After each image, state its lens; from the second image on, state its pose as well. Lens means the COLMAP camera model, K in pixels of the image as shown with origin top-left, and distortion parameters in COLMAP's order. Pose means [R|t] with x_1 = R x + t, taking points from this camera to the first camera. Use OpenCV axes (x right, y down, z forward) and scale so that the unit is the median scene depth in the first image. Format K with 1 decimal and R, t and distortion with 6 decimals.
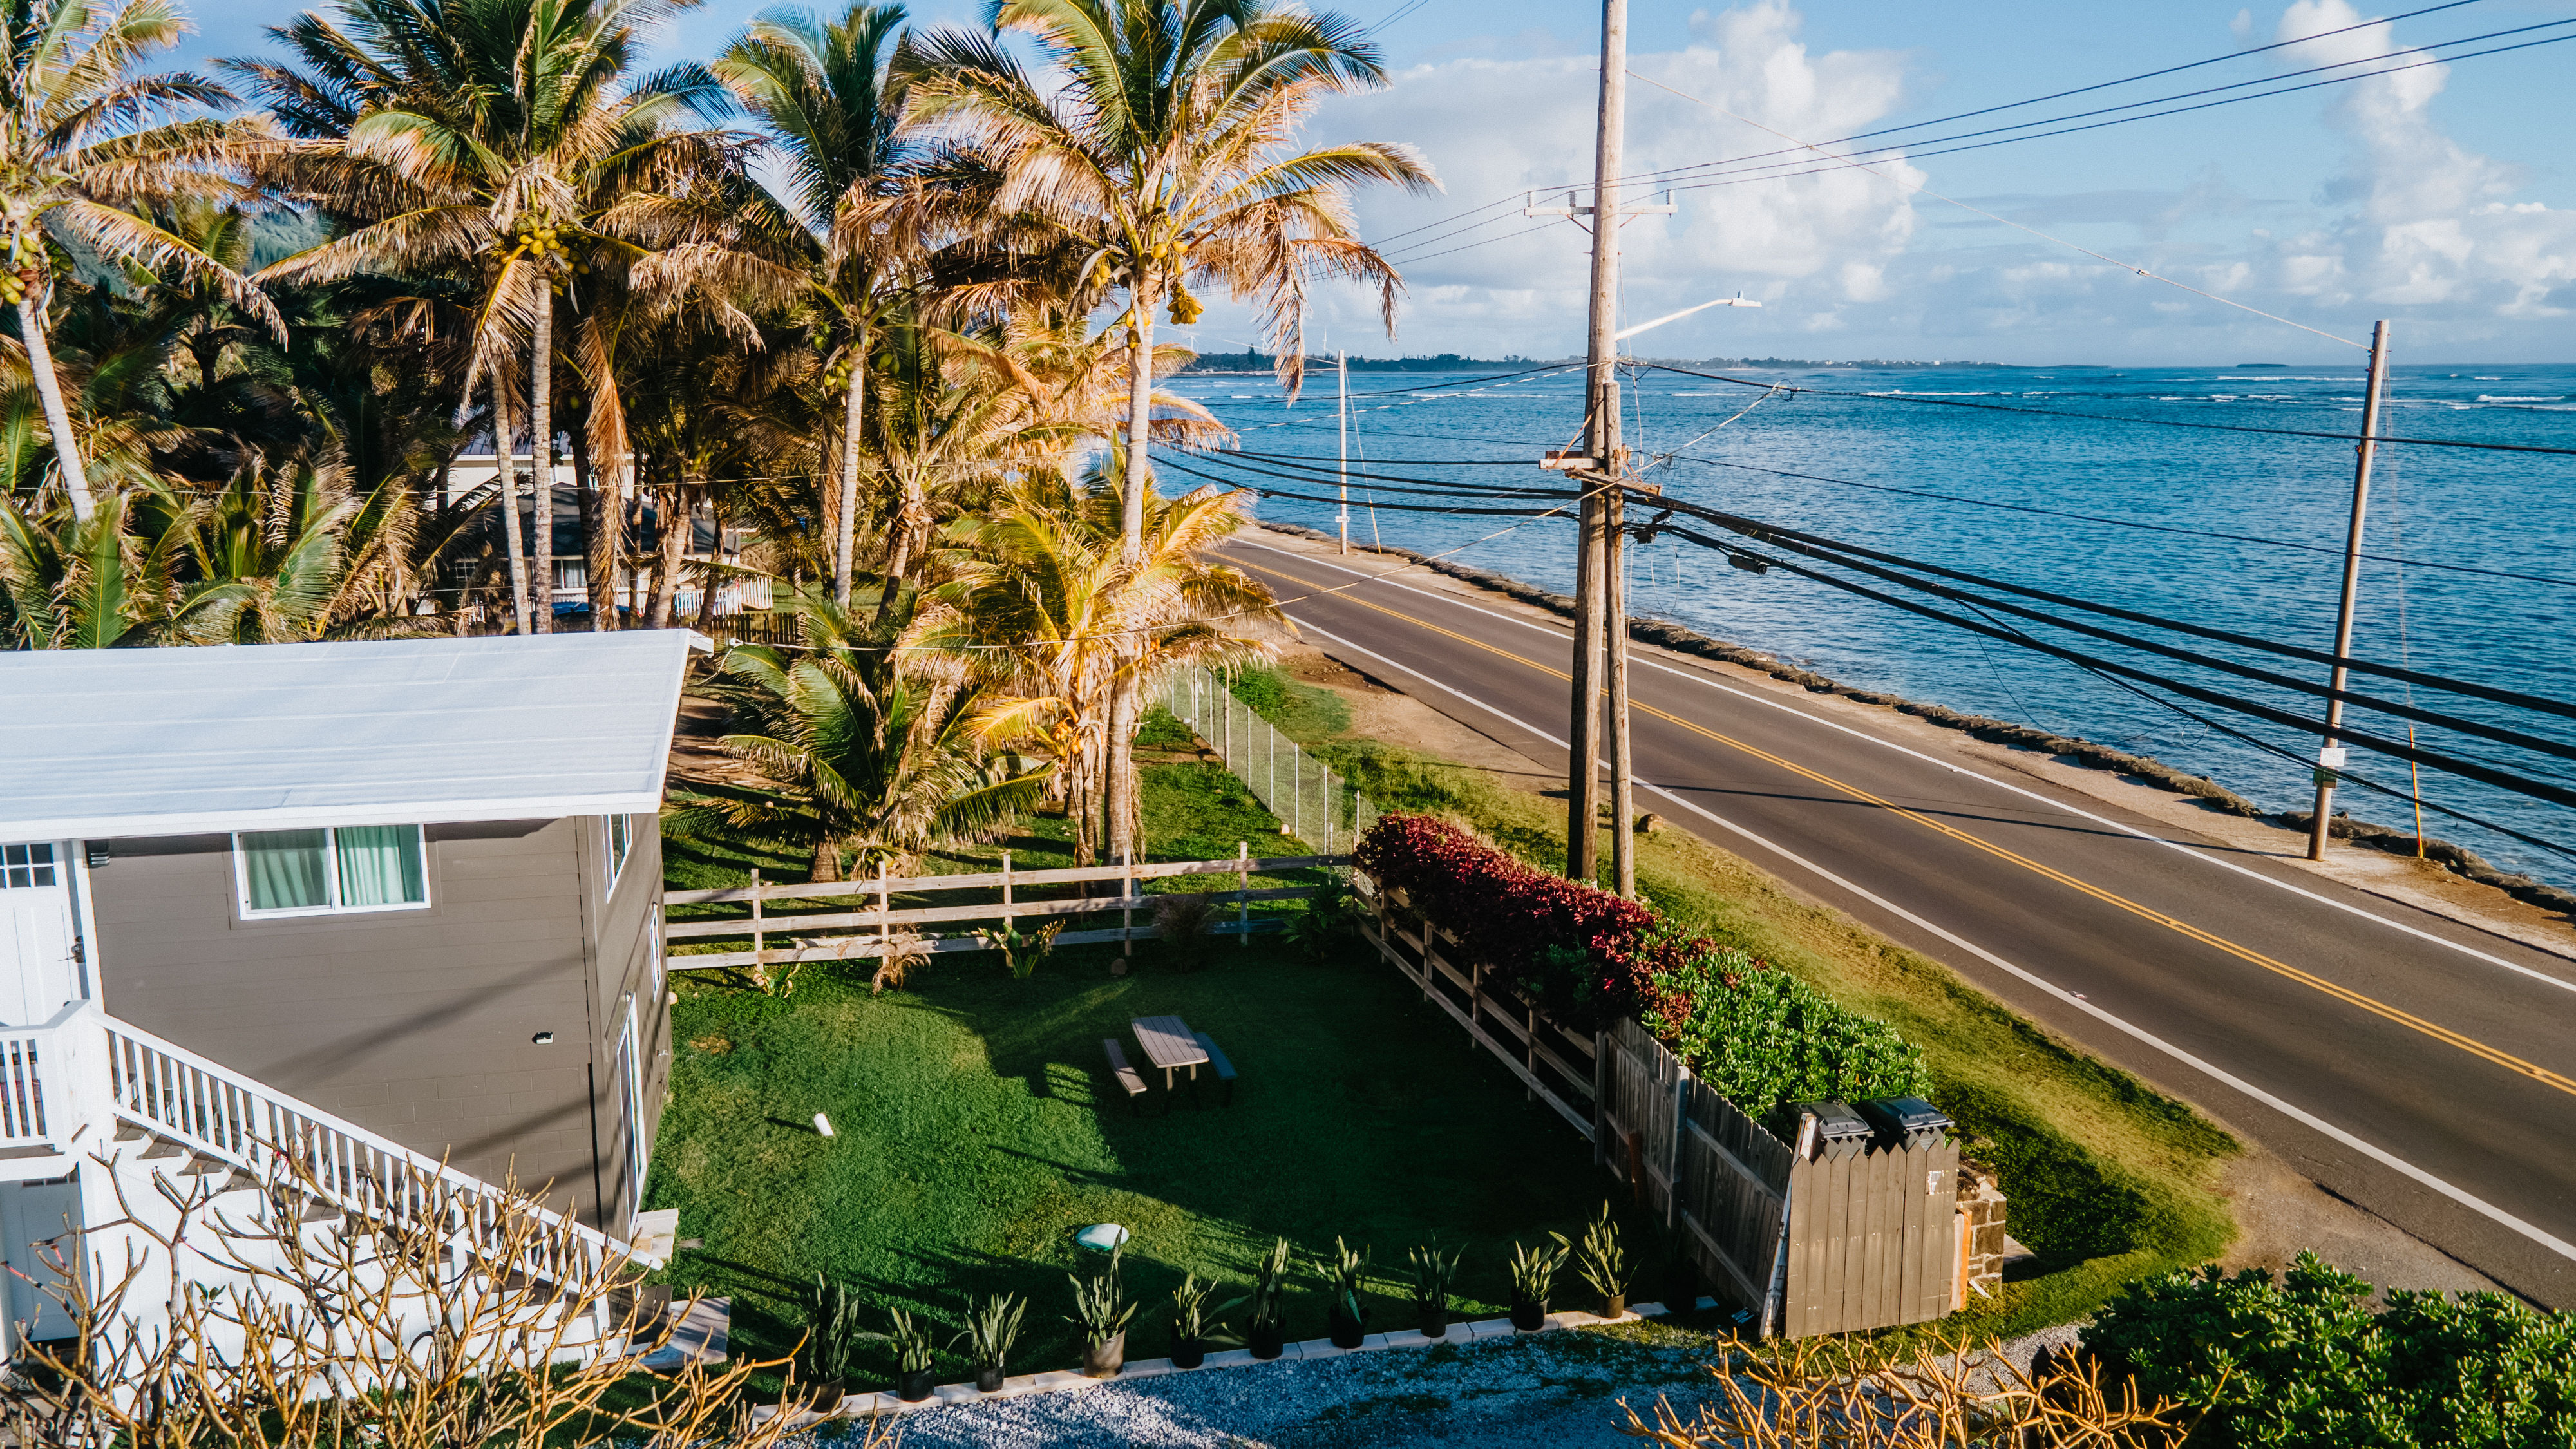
lens RADIAL K [[1910.7, 0, 1288.0], [0, 1910.7, 724.5], [0, 0, 1]] dist [0.030315, -0.005093]
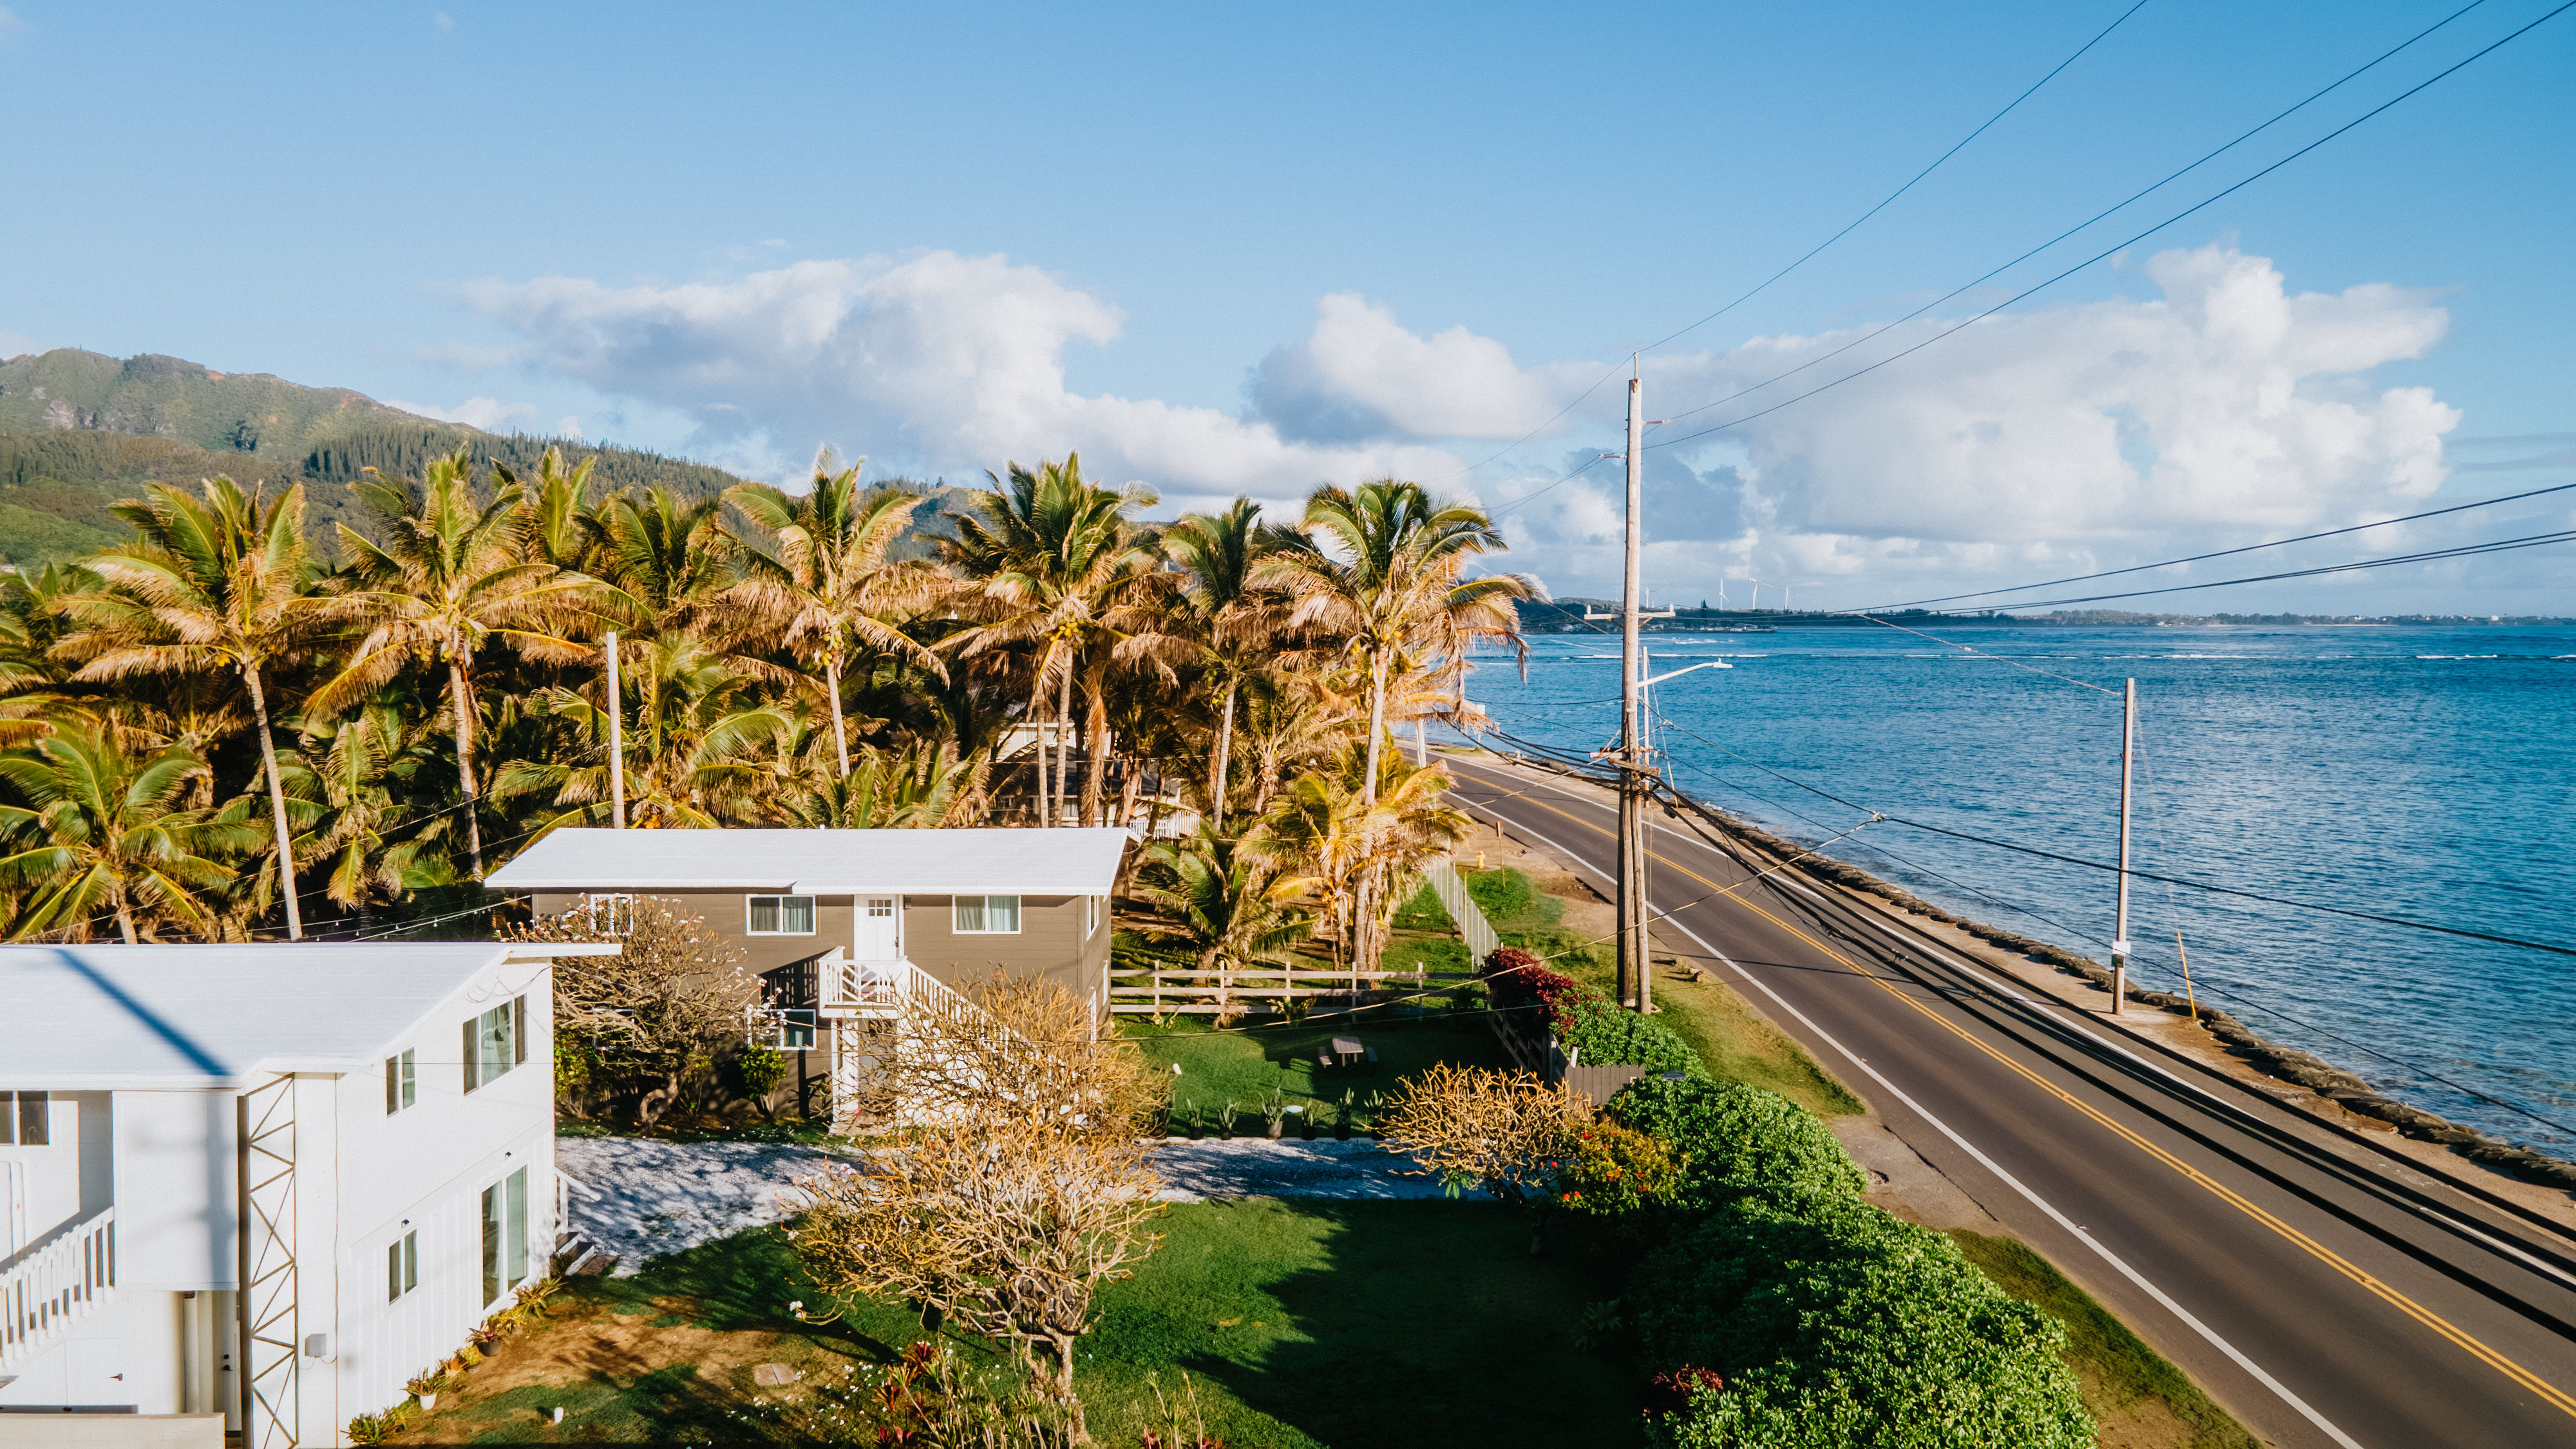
lens RADIAL K [[1910.7, 0, 1288.0], [0, 1910.7, 724.5], [0, 0, 1]] dist [0.030315, -0.005093]
pose [[0.972581, 0.014361, -0.232121, 0.265125], [-0.044566, 0.991104, -0.125410, 0.070107], [0.228255, 0.132316, 0.964568, -0.773021]]
